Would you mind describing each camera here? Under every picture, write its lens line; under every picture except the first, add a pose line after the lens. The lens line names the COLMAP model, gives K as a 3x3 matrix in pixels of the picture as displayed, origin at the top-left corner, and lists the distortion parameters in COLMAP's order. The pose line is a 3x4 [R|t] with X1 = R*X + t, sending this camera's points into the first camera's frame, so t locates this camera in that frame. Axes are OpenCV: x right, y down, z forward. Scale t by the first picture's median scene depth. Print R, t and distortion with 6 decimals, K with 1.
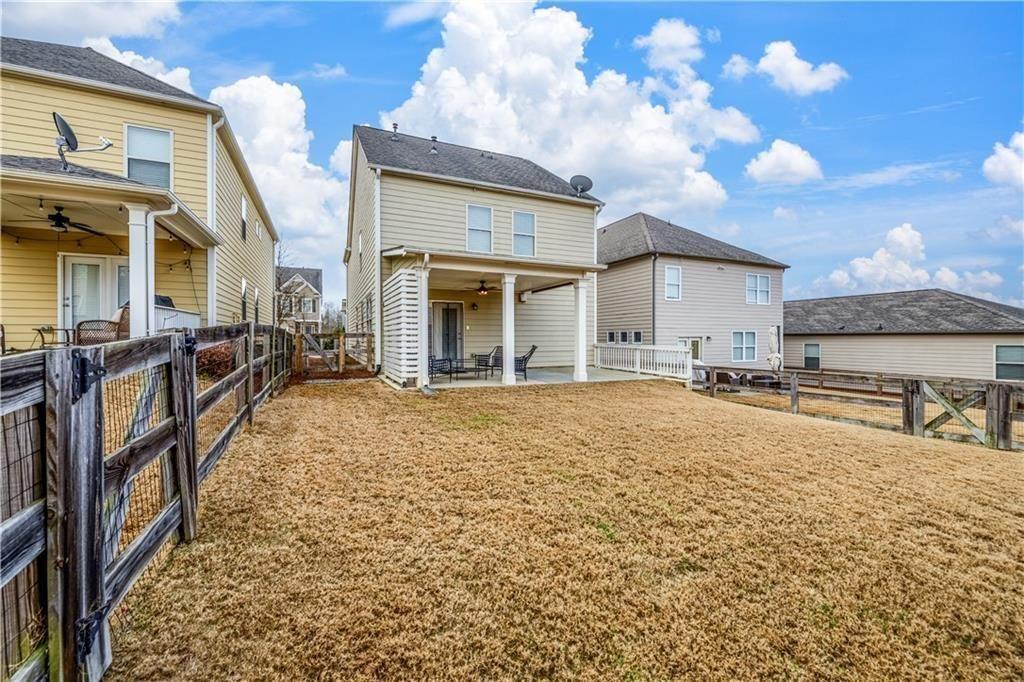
lens RADIAL K [[406.7, 0, 512.0], [0, 406.7, 341.0], [0, 0, 1]] dist [-0.000413, -0.000212]
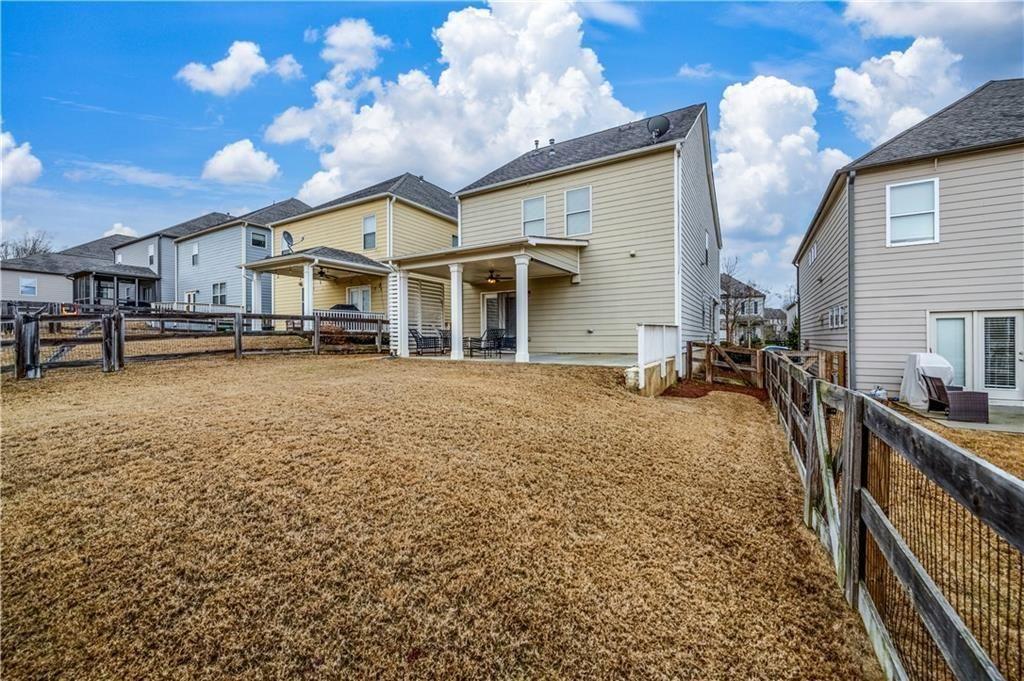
lens RADIAL K [[402.0, 0, 512.0], [0, 402.0, 340.5], [0, 0, 1]] dist [-0.000795, -0.000126]
pose [[0.565884, 0.001700, -0.824483, 0.753877], [0.000622, 0.999997, 0.002488, 0.036427], [0.824485, -0.001921, 0.565881, 0.363435]]
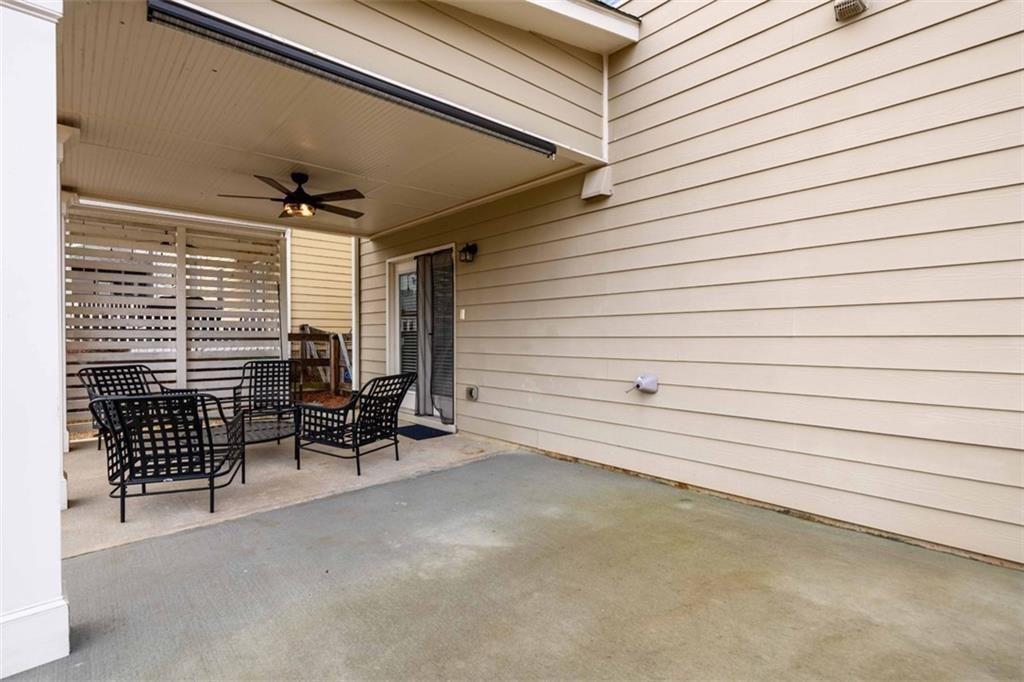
lens RADIAL K [[496.1, 0, 512.0], [0, 496.1, 341.0], [0, 0, 1]] dist [-0.001084, -0.000101]
pose [[0.285179, 0.011870, -0.958401, 0.318883], [-0.000904, 0.999926, 0.012115, -0.014733], [0.958474, -0.002588, 0.285168, 0.910374]]
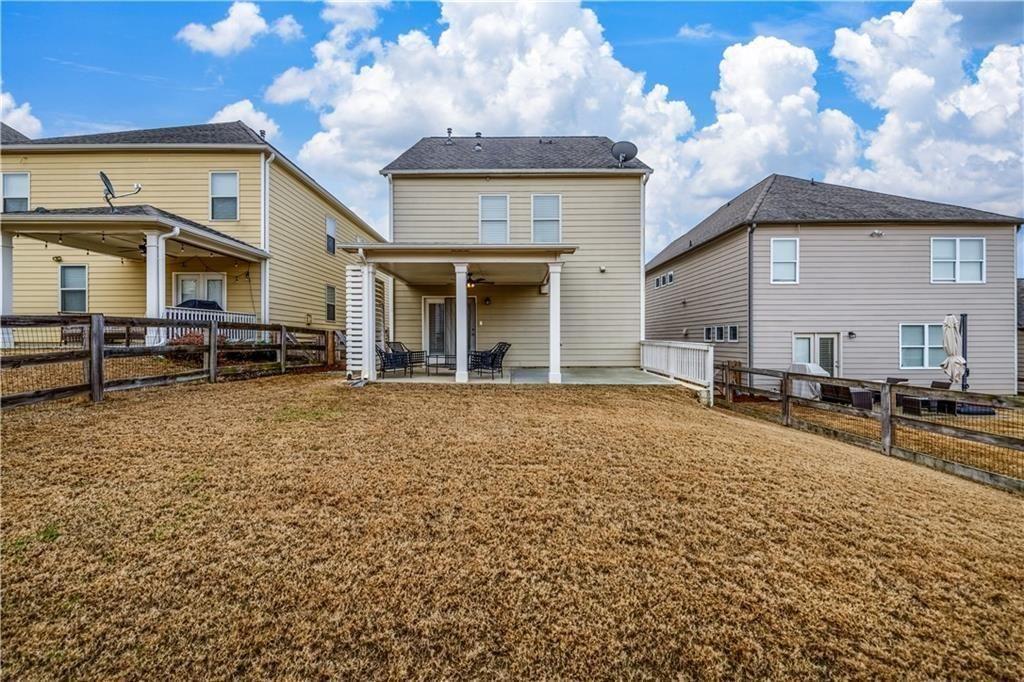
lens RADIAL K [[405.4, 0, 512.0], [0, 405.4, 341.0], [0, 0, 1]] dist [-0.000672, -0.000017]
pose [[0.907018, 0.002542, -0.421084, 0.360214], [-0.002534, 0.999997, 0.000579, 0.008565], [0.421084, 0.000541, 0.907021, 0.158973]]
